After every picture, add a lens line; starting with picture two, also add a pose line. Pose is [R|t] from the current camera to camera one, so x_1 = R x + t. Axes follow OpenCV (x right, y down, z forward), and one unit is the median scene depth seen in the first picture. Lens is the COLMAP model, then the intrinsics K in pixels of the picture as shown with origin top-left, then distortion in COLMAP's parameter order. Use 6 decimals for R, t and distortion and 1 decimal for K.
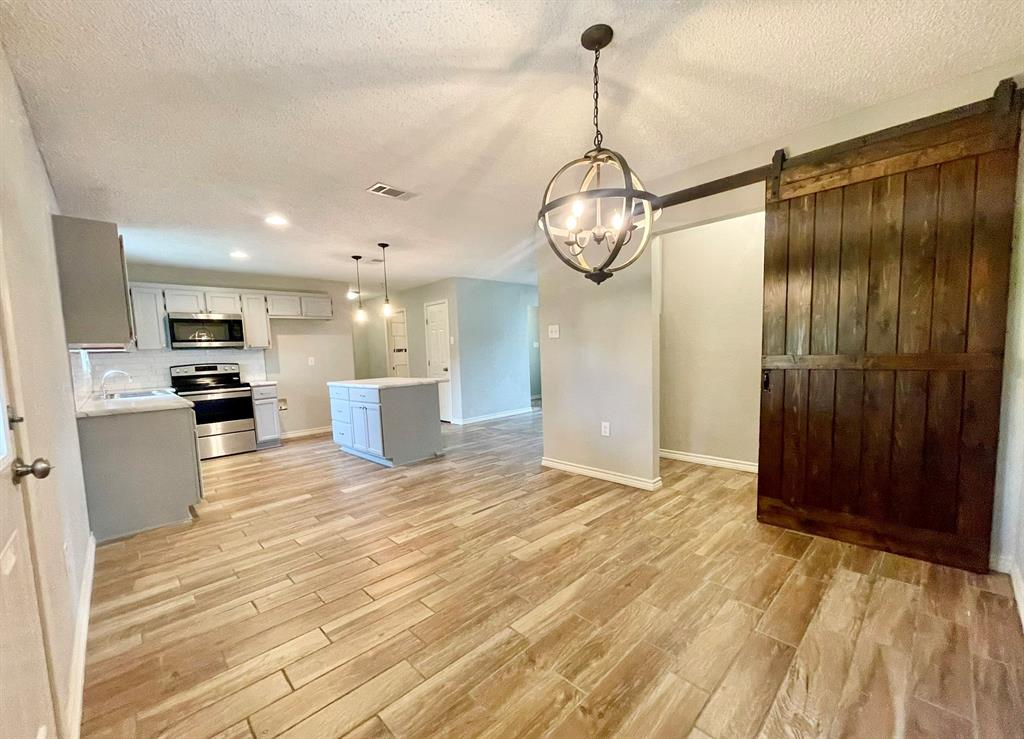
lens RADIAL K [[411.5, 0, 507.8], [0, 411.5, 389.9], [0, 0, 1]] dist [-0.007865, 0.000111]
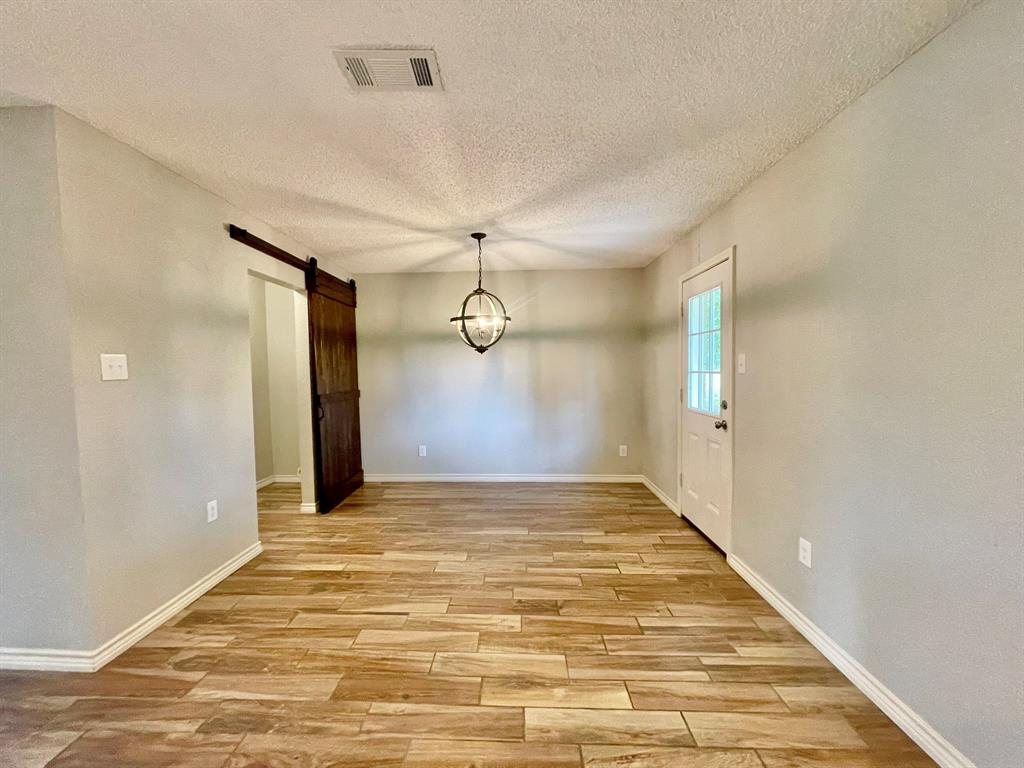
lens RADIAL K [[412.1, 0, 505.2], [0, 412.1, 388.0], [0, 0, 1]] dist [-0.000436, -0.000721]
pose [[-0.696257, 0.008787, 0.717739, -0.479483], [0.102243, 0.990943, 0.087051, -0.094824], [-0.710474, 0.133994, -0.690850, 0.862086]]
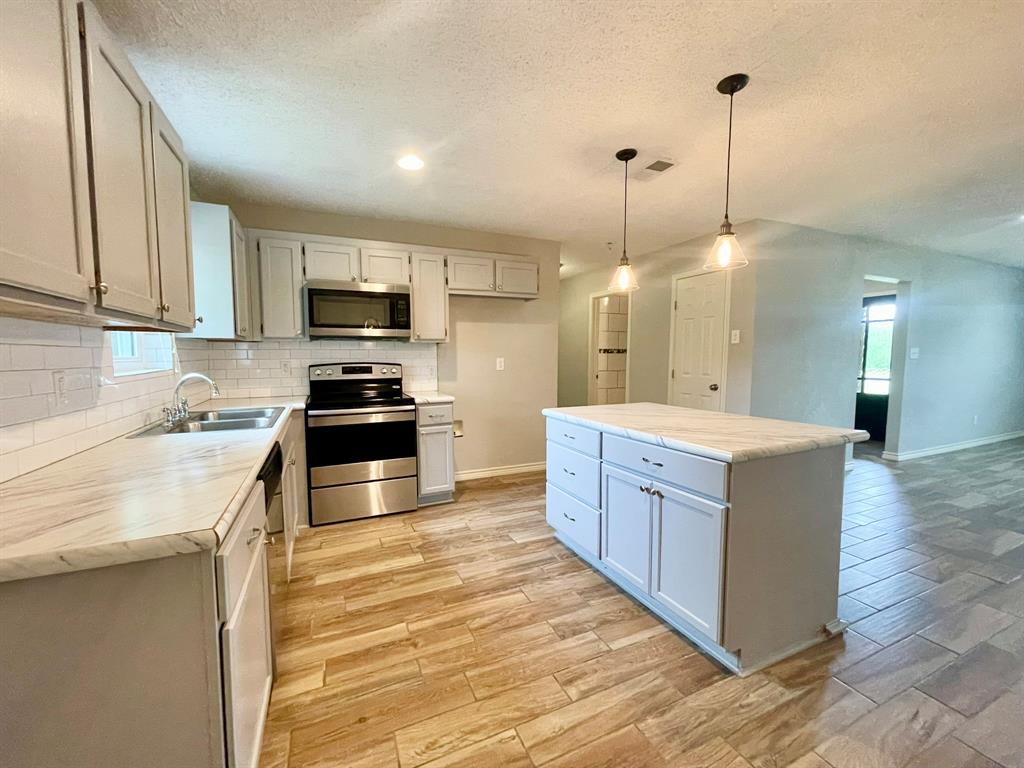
lens RADIAL K [[412.1, 0, 506.5], [0, 412.1, 389.3], [0, 0, 1]] dist [-0.000436, -0.000721]
pose [[0.940142, 0.063544, -0.334807, -0.346871], [-0.064316, 0.997891, 0.008792, -0.050454], [0.334659, 0.013268, 0.942246, 0.547099]]
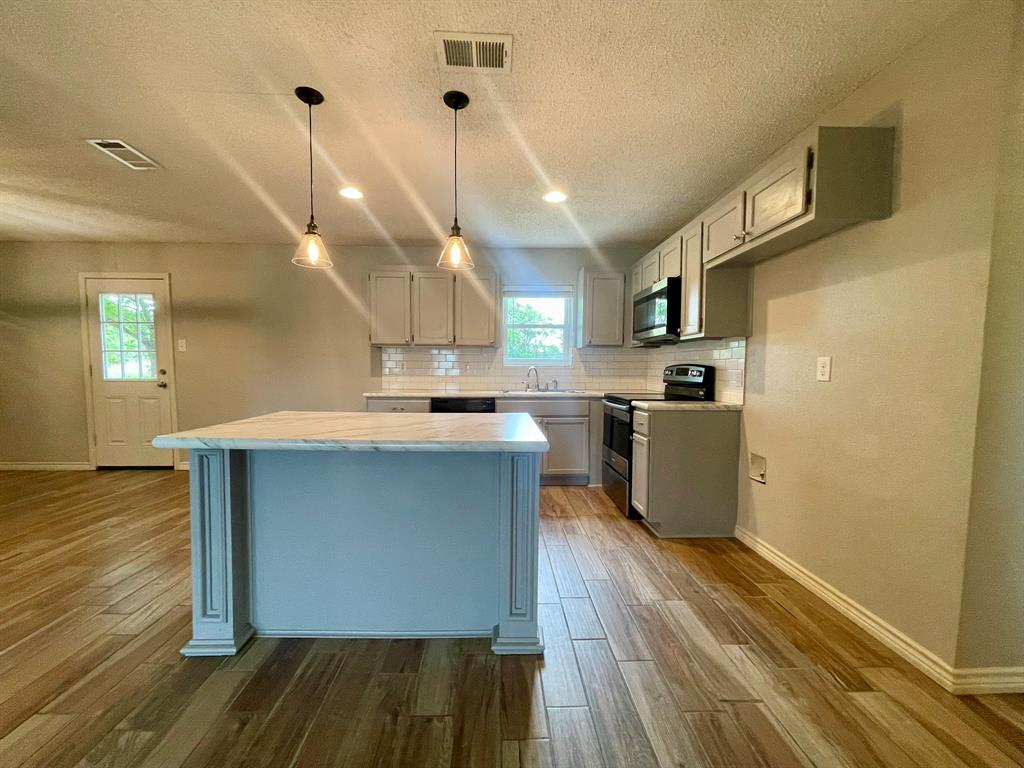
lens RADIAL K [[412.1, 0, 508.5], [0, 412.1, 389.0], [0, 0, 1]] dist [-0.000436, -0.000721]
pose [[-0.671719, 0.073005, -0.737200, -0.104823], [-0.050540, 0.988298, 0.143921, -0.121838], [0.739080, 0.133933, -0.660168, 1.429595]]
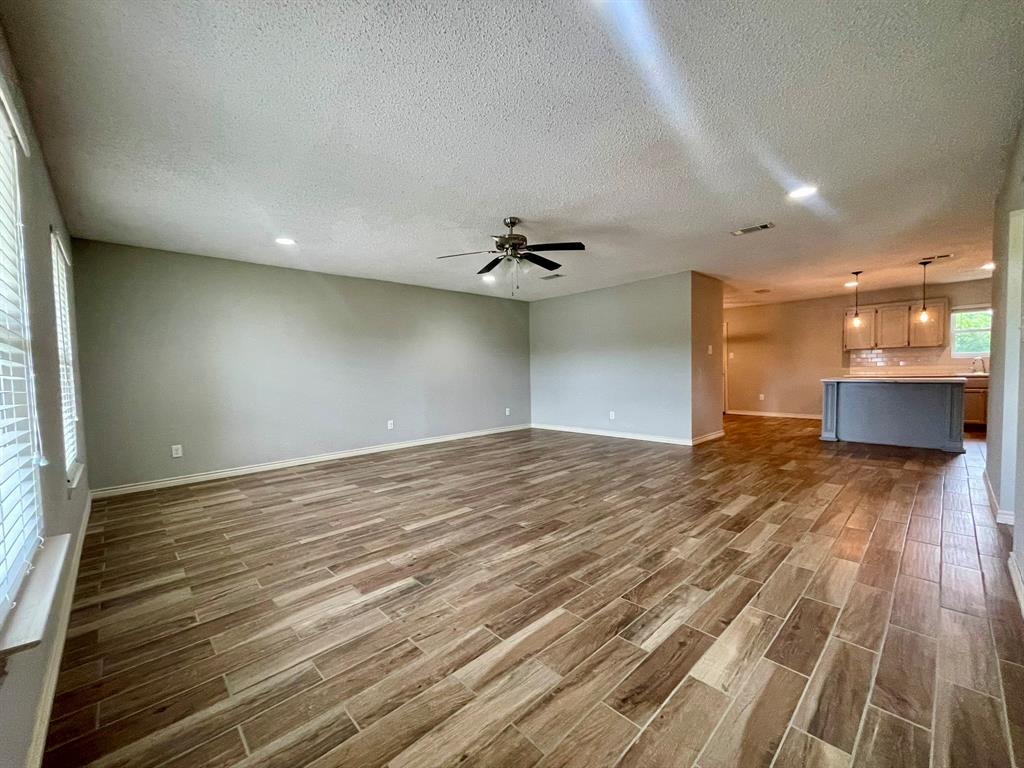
lens RADIAL K [[412.1, 0, 501.3], [0, 412.1, 388.2], [0, 0, 1]] dist [-0.000436, -0.000721]
pose [[-0.998020, 0.060052, 0.018703, 0.791897], [0.062025, 0.989007, 0.134229, -0.228505], [-0.010437, 0.135123, -0.990774, 2.284021]]
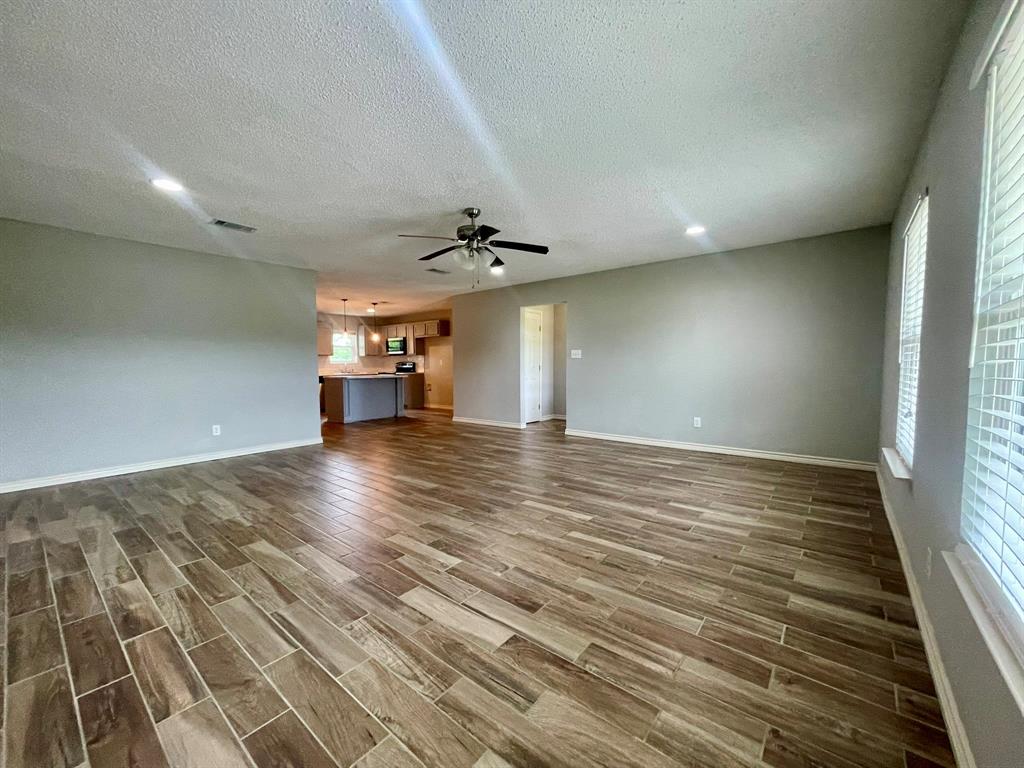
lens RADIAL K [[412.1, 0, 508.1], [0, 412.1, 388.8], [0, 0, 1]] dist [-0.000436, -0.000721]
pose [[0.121805, 0.097284, -0.987775, 1.561468], [-0.094486, 0.991802, 0.086029, -0.183181], [0.988047, 0.082852, 0.129999, 1.462598]]
